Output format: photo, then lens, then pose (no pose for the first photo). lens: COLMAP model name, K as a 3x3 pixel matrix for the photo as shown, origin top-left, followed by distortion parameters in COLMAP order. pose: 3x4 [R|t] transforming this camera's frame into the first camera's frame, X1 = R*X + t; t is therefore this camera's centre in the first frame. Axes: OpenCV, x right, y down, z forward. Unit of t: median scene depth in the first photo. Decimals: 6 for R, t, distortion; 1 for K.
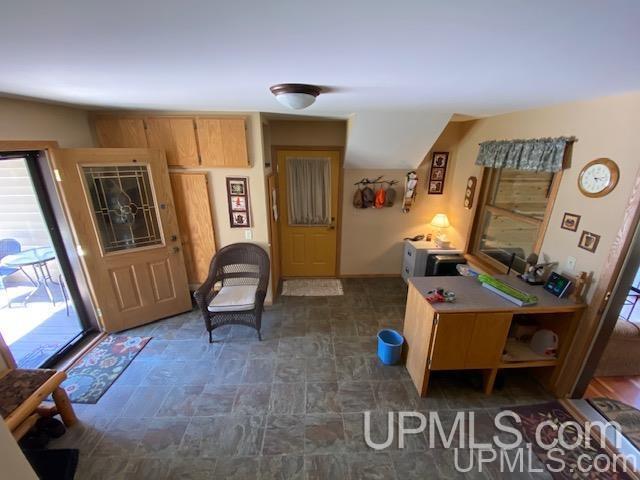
lens RADIAL K [[262.2, 0, 322.9], [0, 262.2, 241.2], [0, 0, 1]] dist [-0.000125, -0.000233]
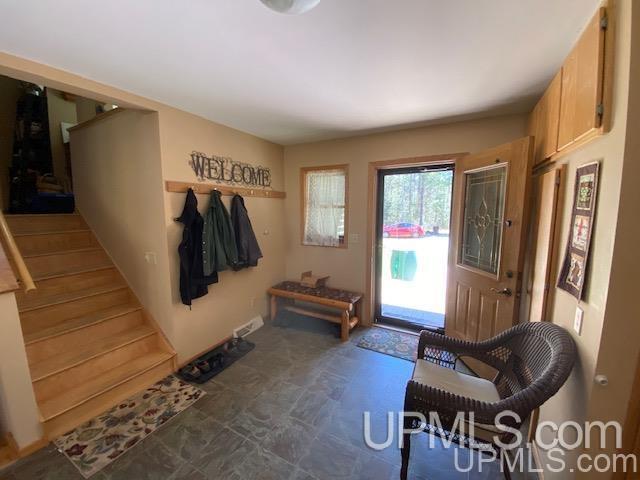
lens RADIAL K [[262.2, 0, 321.1], [0, 262.2, 241.9], [0, 0, 1]] dist [-0.000125, -0.000233]
pose [[-0.529939, 0.099712, -0.842153, 0.305603], [-0.264708, 0.923996, 0.275974, -0.199328], [0.805664, 0.369174, -0.463267, 1.276864]]
